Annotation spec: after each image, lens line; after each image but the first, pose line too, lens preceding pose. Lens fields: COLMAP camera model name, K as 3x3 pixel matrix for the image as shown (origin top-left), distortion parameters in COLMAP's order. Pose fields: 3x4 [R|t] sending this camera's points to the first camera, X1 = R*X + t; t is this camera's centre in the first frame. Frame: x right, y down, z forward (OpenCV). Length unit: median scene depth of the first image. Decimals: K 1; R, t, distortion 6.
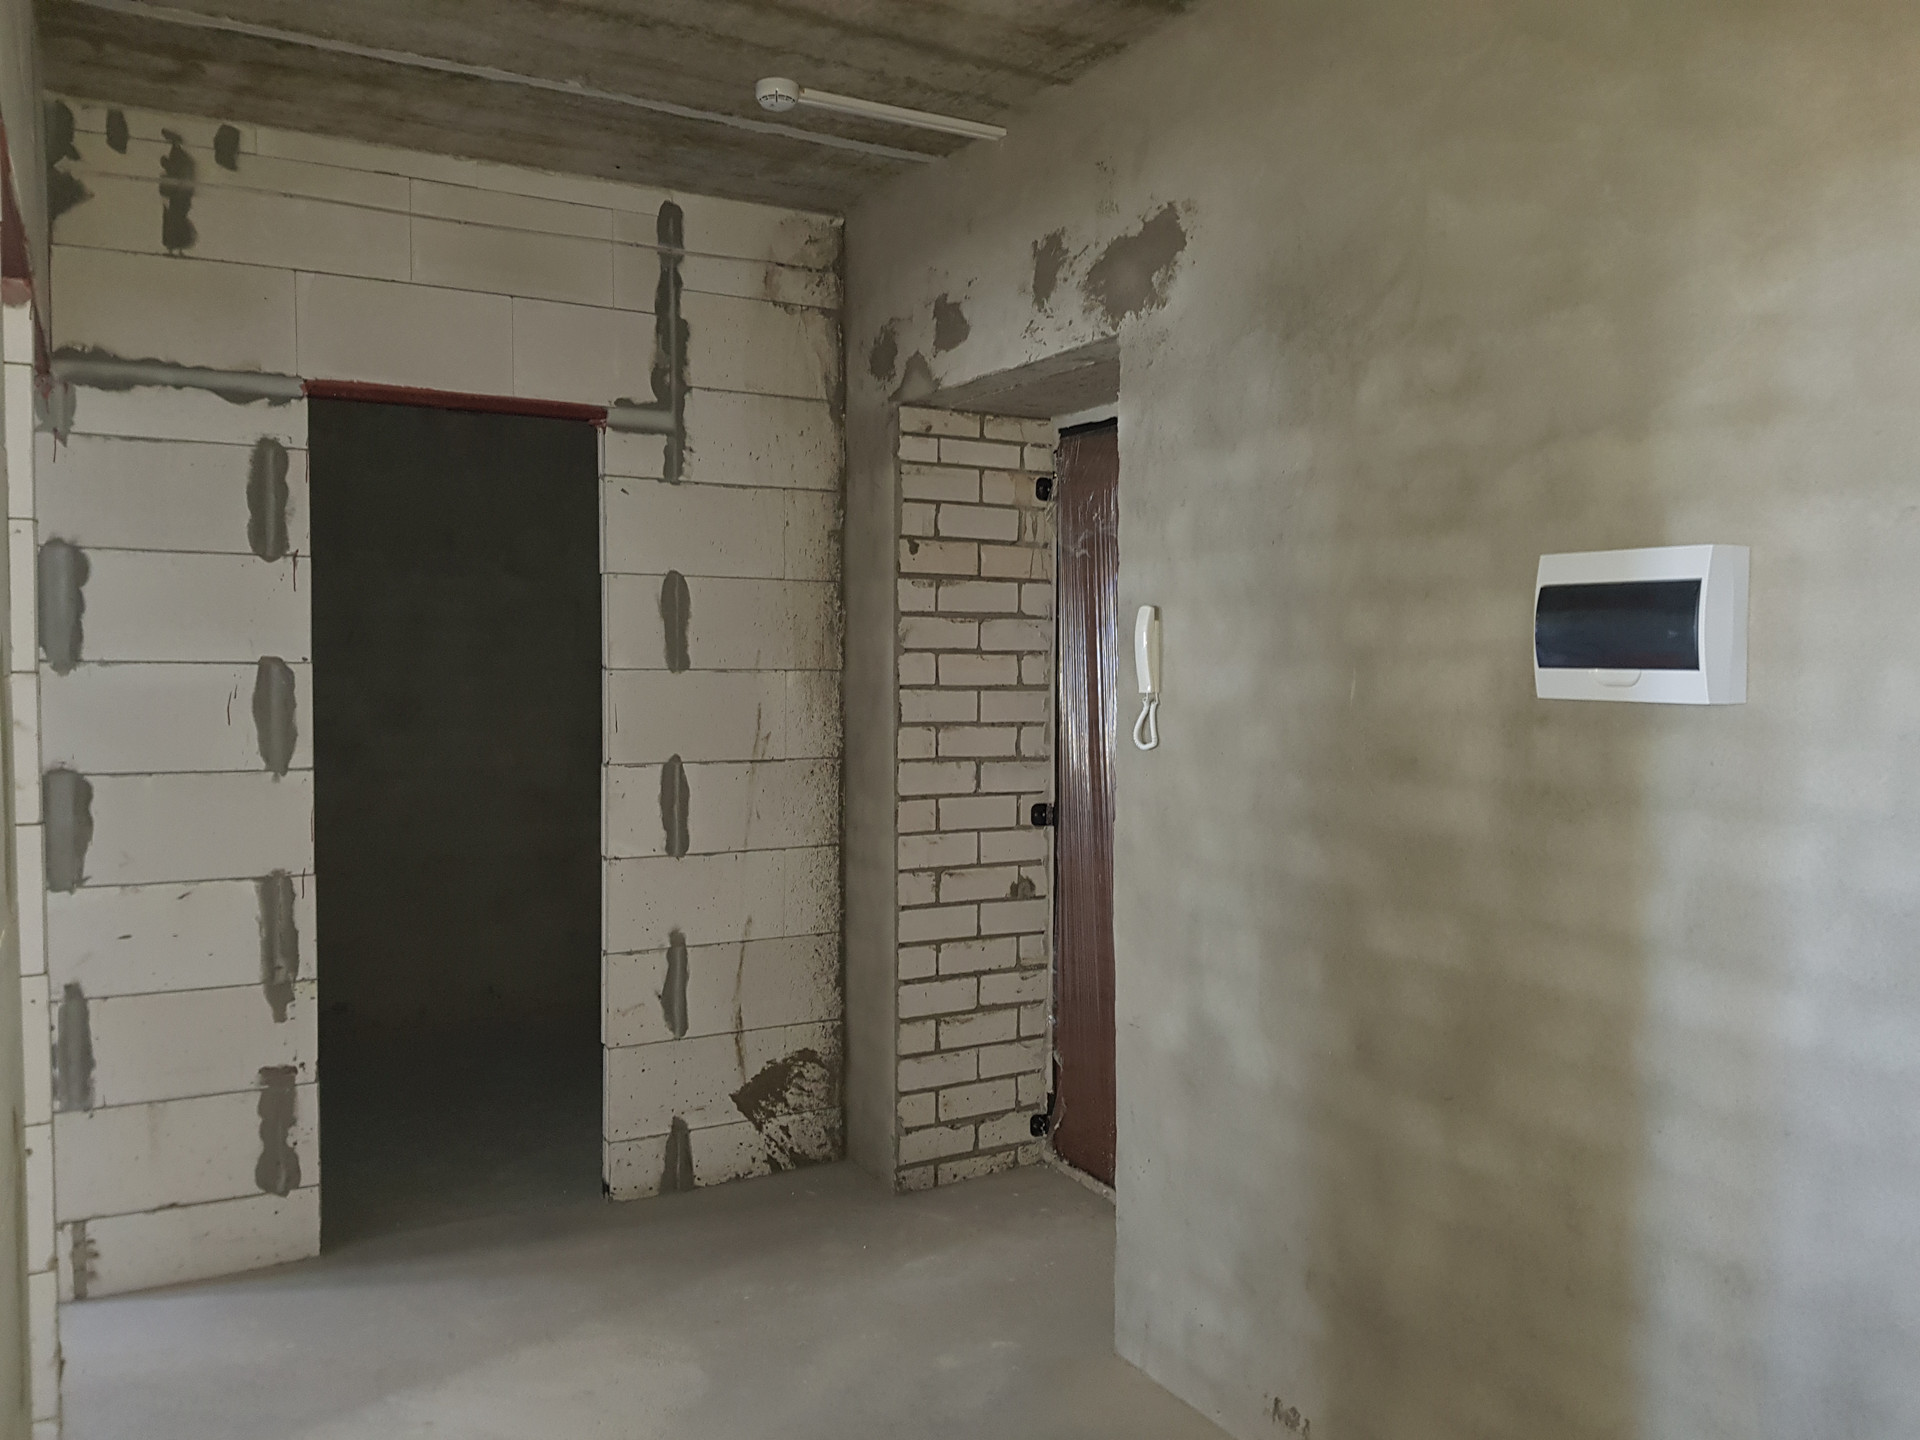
lens RADIAL K [[1475.5, 0, 957.3], [0, 1475.5, 710.7], [0, 0, 1]] dist [0.088741, -0.131055]
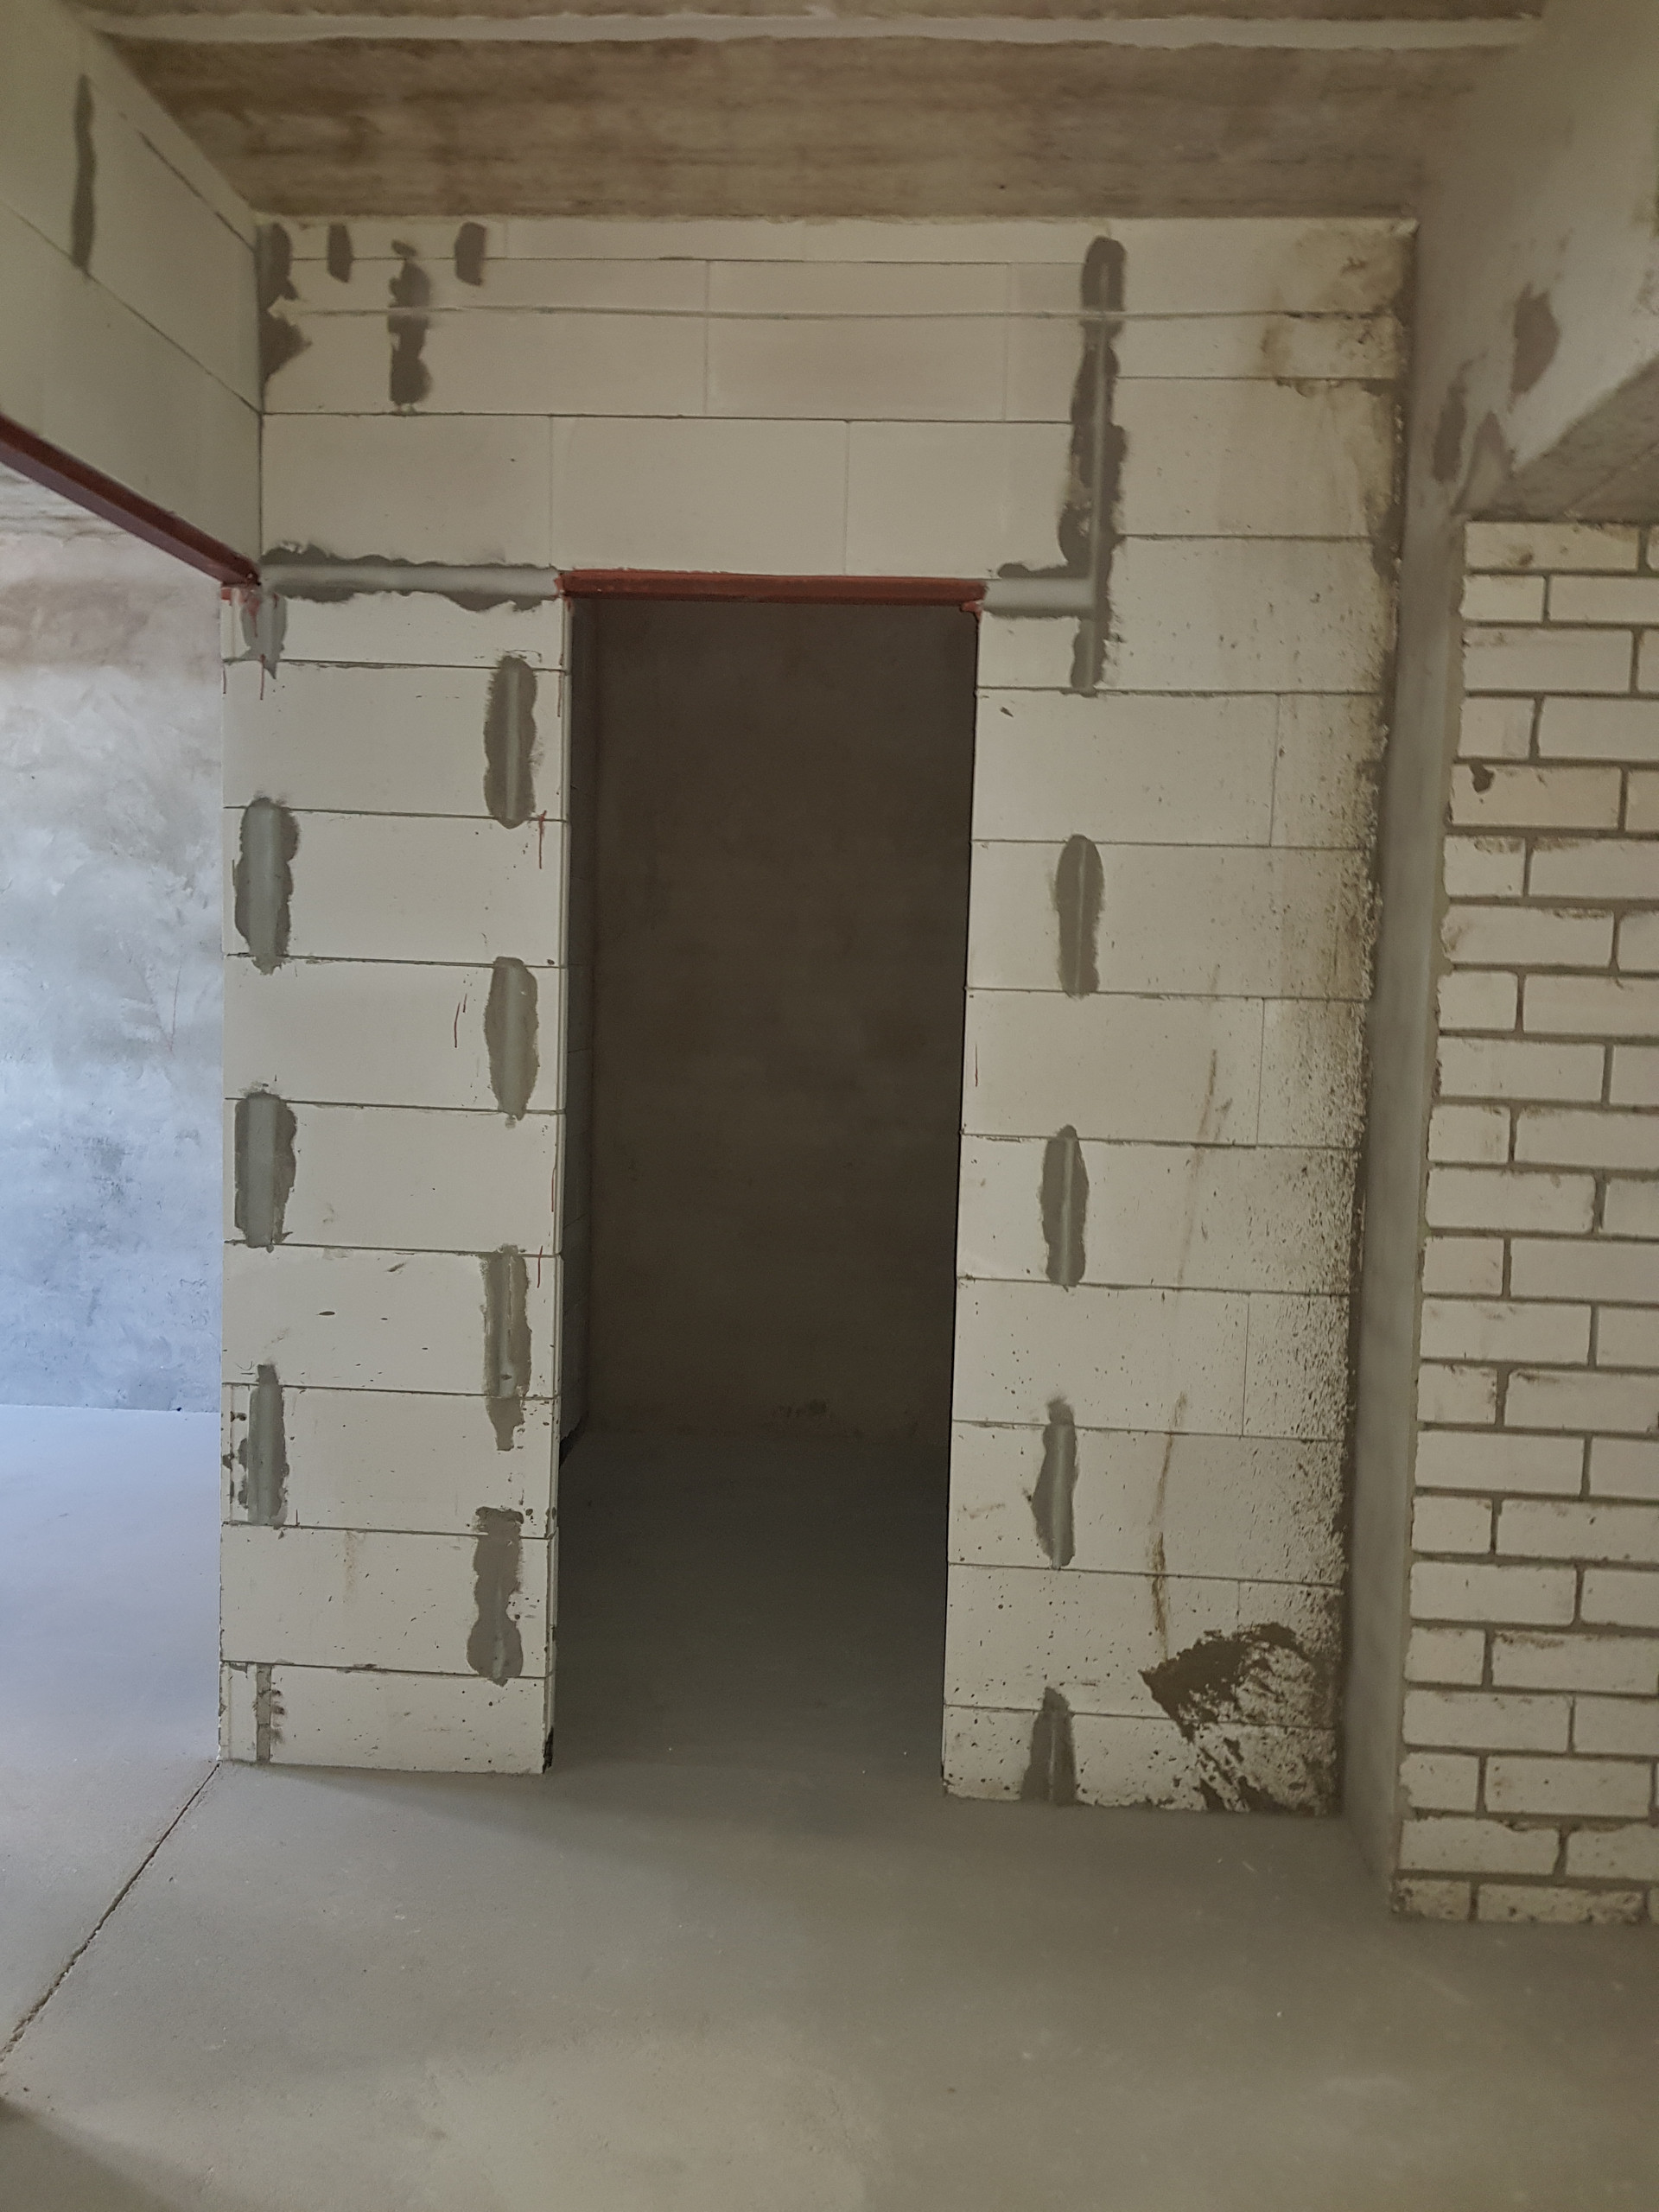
lens RADIAL K [[1699.9, 0, 839.6], [0, 1699.9, 1093.6], [0, 0, 1]] dist [0.113199, -0.217540]
pose [[0.846073, 0.058029, -0.529900, 0.126105], [-0.046173, 0.998299, 0.035601, -0.006296], [0.531064, -0.005654, 0.847313, 0.362584]]
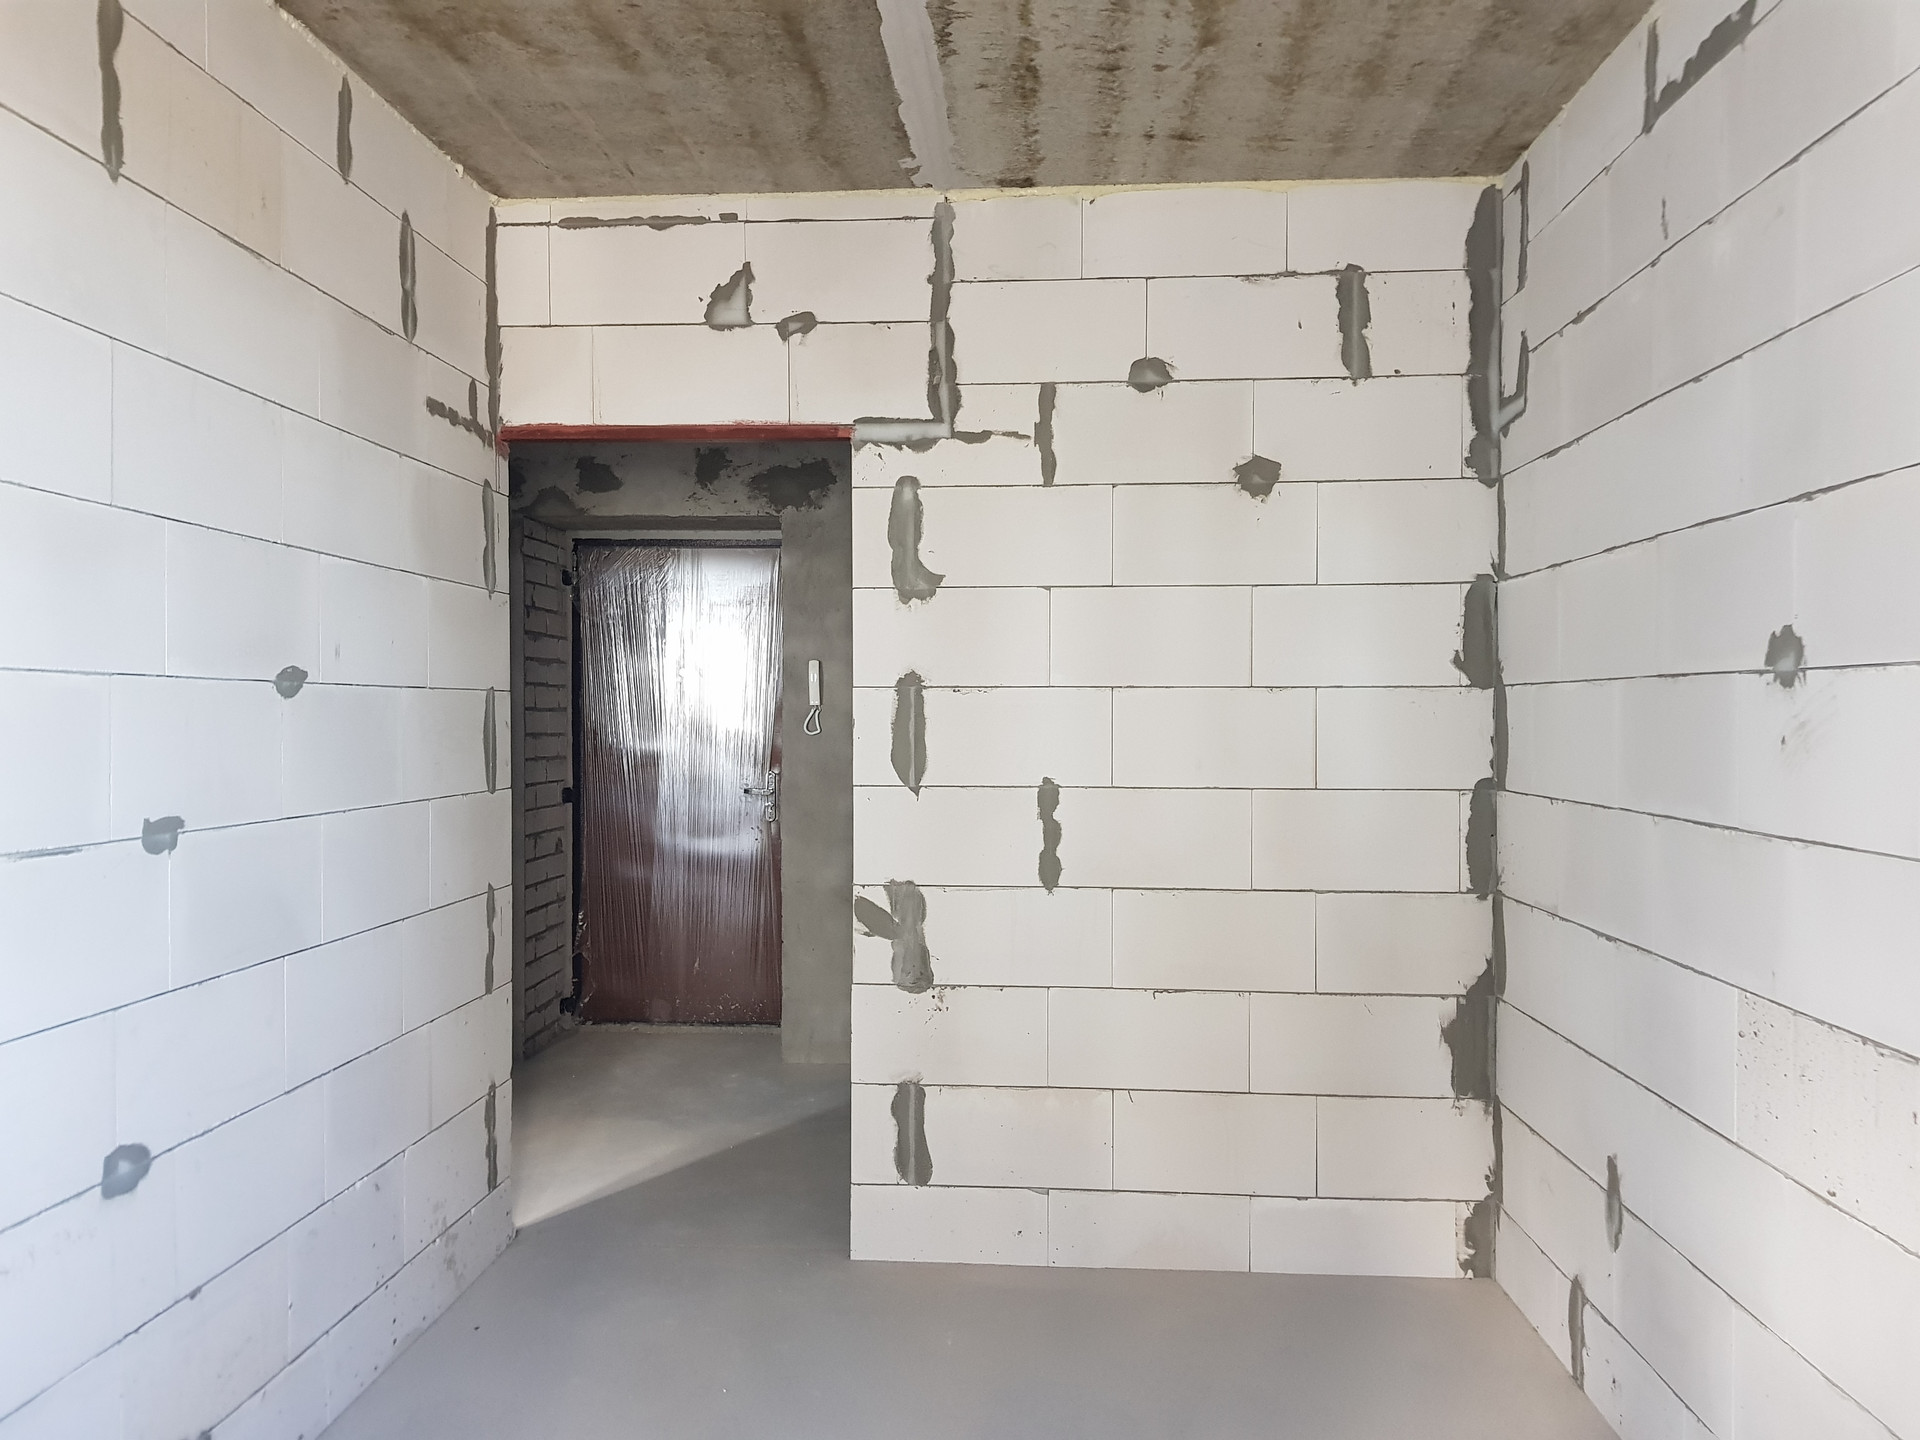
lens RADIAL K [[1475.5, 0, 957.3], [0, 1475.5, 710.7], [0, 0, 1]] dist [0.088741, -0.131055]
pose [[0.536868, -0.009064, 0.843618, -1.141465], [0.036892, 0.999238, -0.012742, 0.021754], [-0.842859, 0.037964, 0.536793, -0.158354]]
